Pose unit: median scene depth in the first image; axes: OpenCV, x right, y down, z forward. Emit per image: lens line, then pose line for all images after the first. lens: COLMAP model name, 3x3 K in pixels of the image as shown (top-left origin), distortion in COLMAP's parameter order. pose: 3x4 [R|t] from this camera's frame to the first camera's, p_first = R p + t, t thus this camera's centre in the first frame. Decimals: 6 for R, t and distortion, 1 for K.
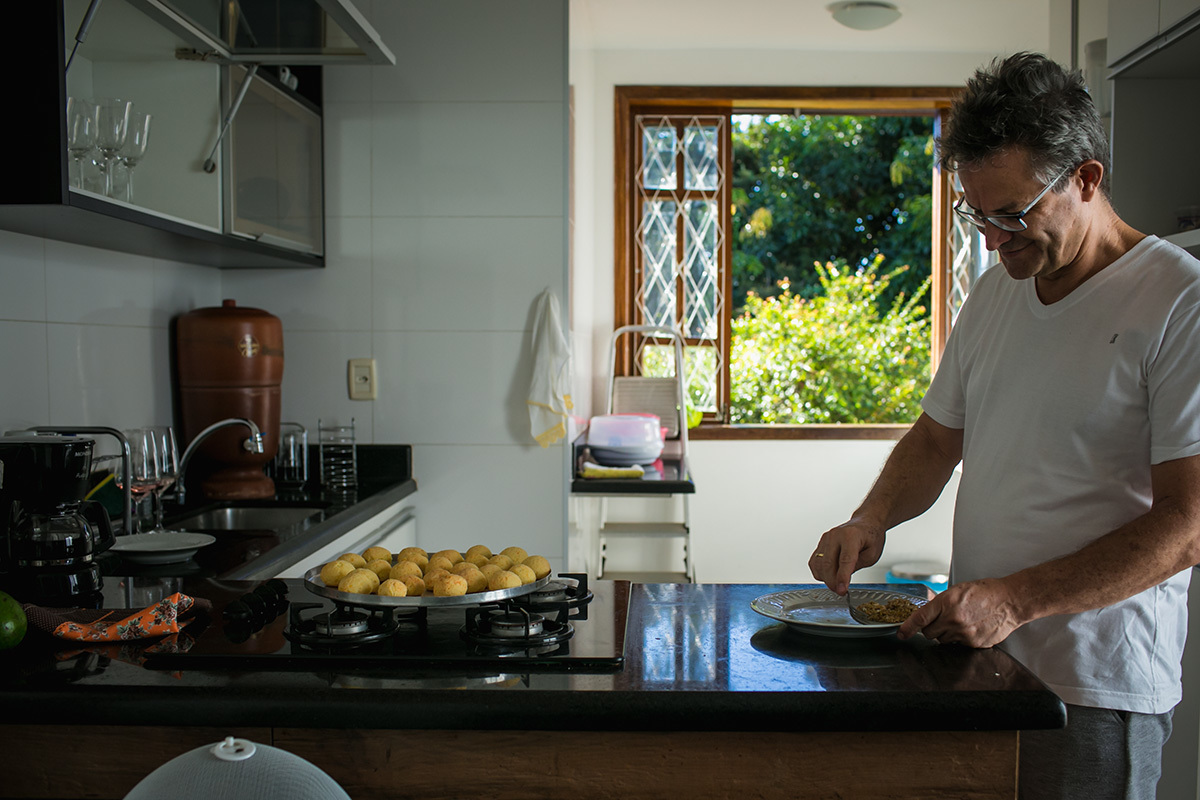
lens RADIAL K [[1343.3, 0, 600.0], [0, 1343.3, 400.0], [0, 0, 1]] dist [-0.011590, -0.007299]
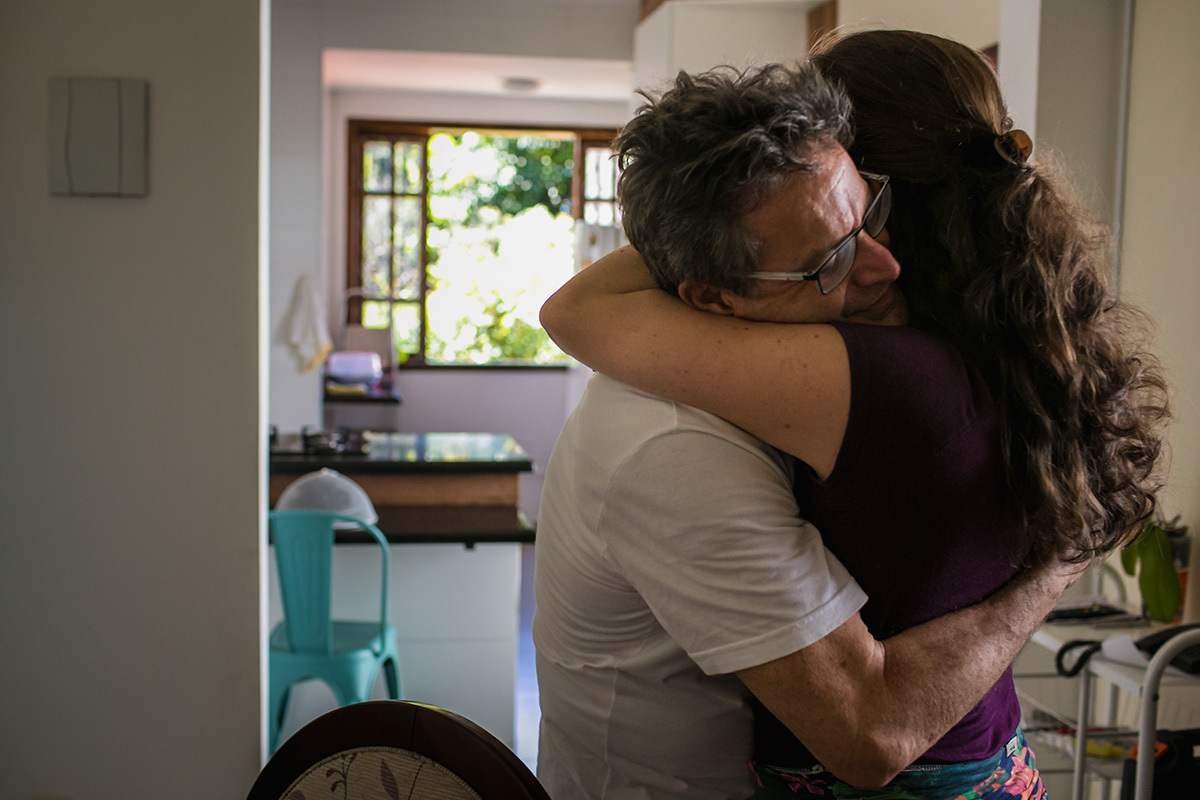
lens RADIAL K [[1343.3, 0, 600.0], [0, 1343.3, 400.0], [0, 0, 1]] dist [-0.011590, -0.007299]
pose [[0.975327, 0.003991, 0.220729, -0.036903], [-0.015128, 0.998695, 0.048785, -0.012148], [-0.220246, -0.050921, 0.974114, -0.418781]]
